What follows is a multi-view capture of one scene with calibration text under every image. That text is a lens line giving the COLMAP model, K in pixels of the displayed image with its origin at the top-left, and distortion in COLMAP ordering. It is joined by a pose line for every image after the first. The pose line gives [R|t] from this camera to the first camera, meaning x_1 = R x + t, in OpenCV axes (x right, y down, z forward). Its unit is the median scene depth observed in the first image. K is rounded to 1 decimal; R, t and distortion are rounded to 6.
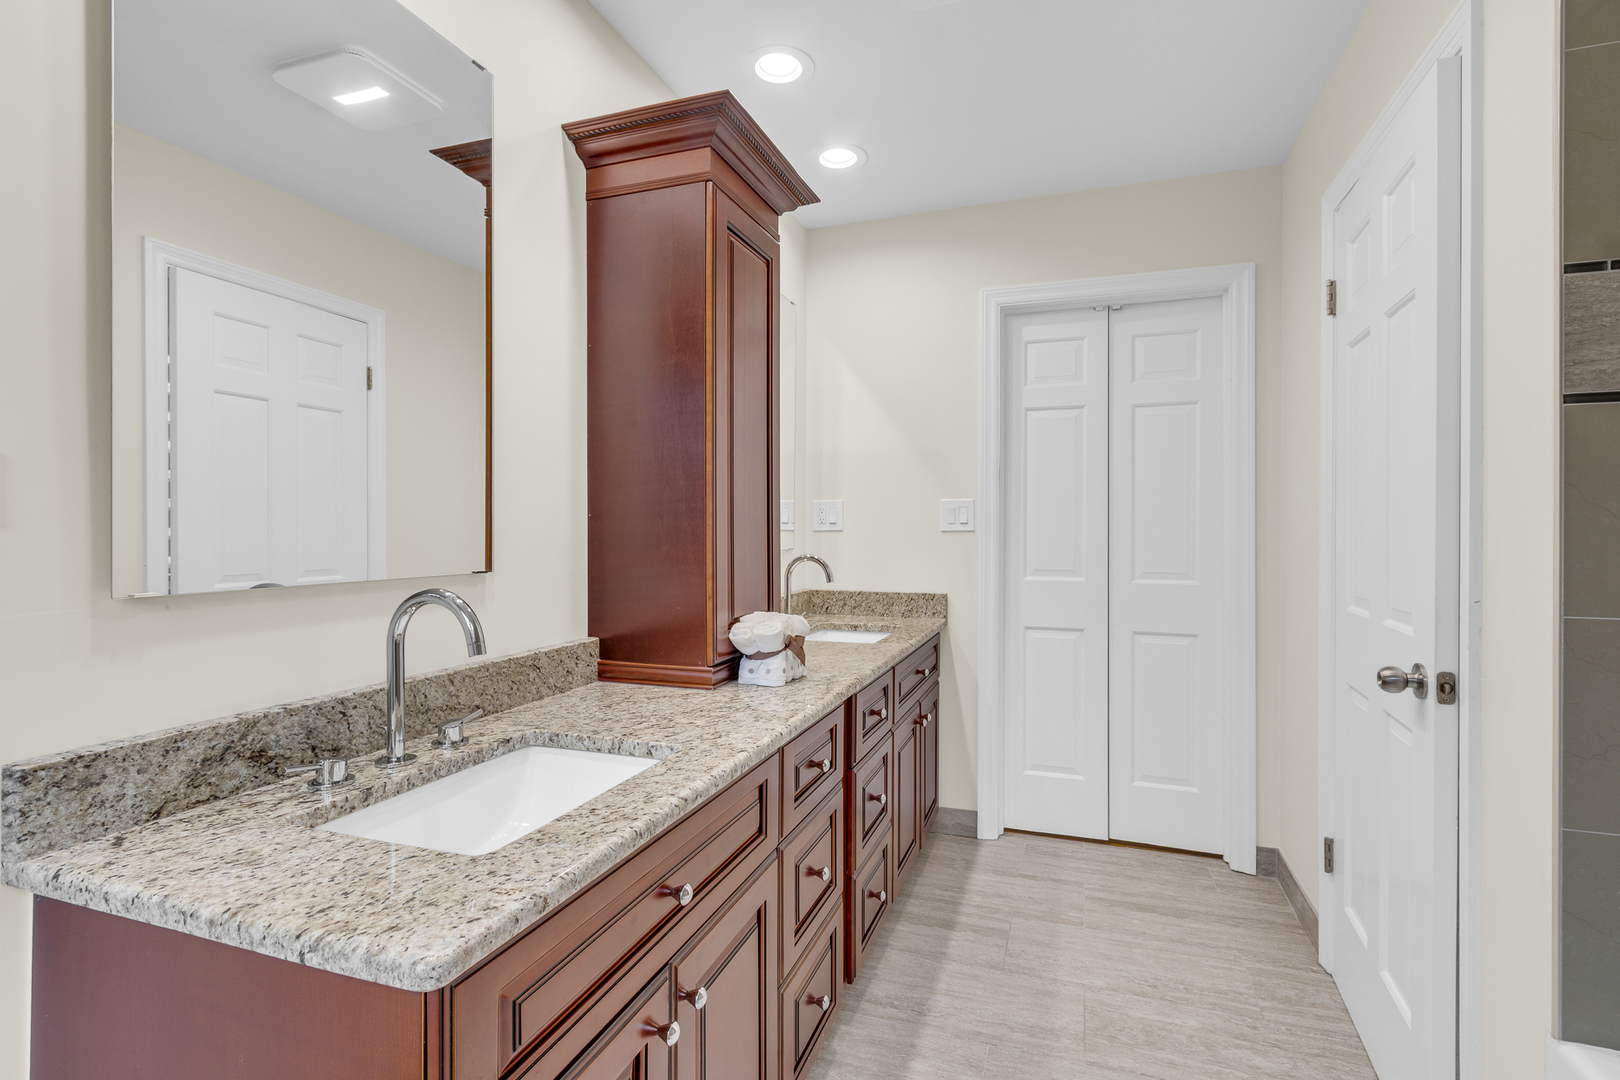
lens RADIAL K [[772.0, 0, 805.9], [0, 772.0, 533.3], [0, 0, 1]] dist [0.001036, -0.000381]
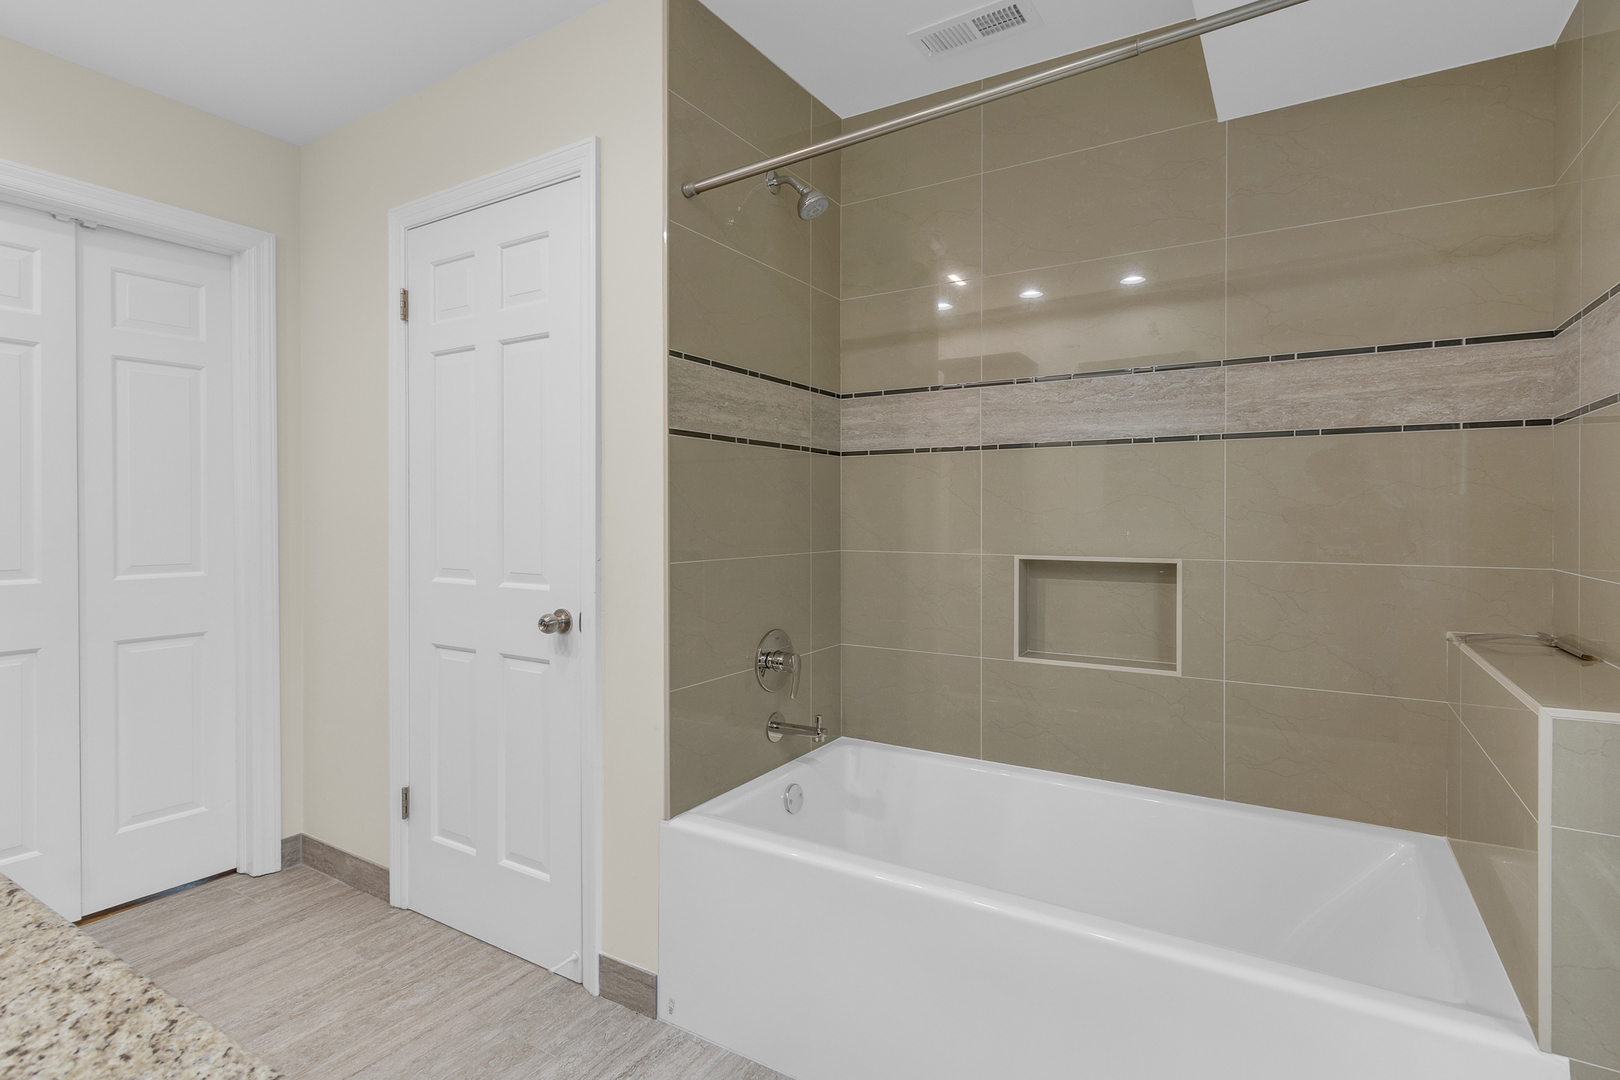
lens RADIAL K [[801.0, 0, 808.4], [0, 801.0, 523.2], [0, 0, 1]] dist [0.000444, 0.000314]
pose [[0.210227, -0.011149, 0.977589, -0.305339], [0.007299, 0.999925, 0.009834, 0.003928], [-0.977625, 0.005068, 0.210293, 0.169158]]
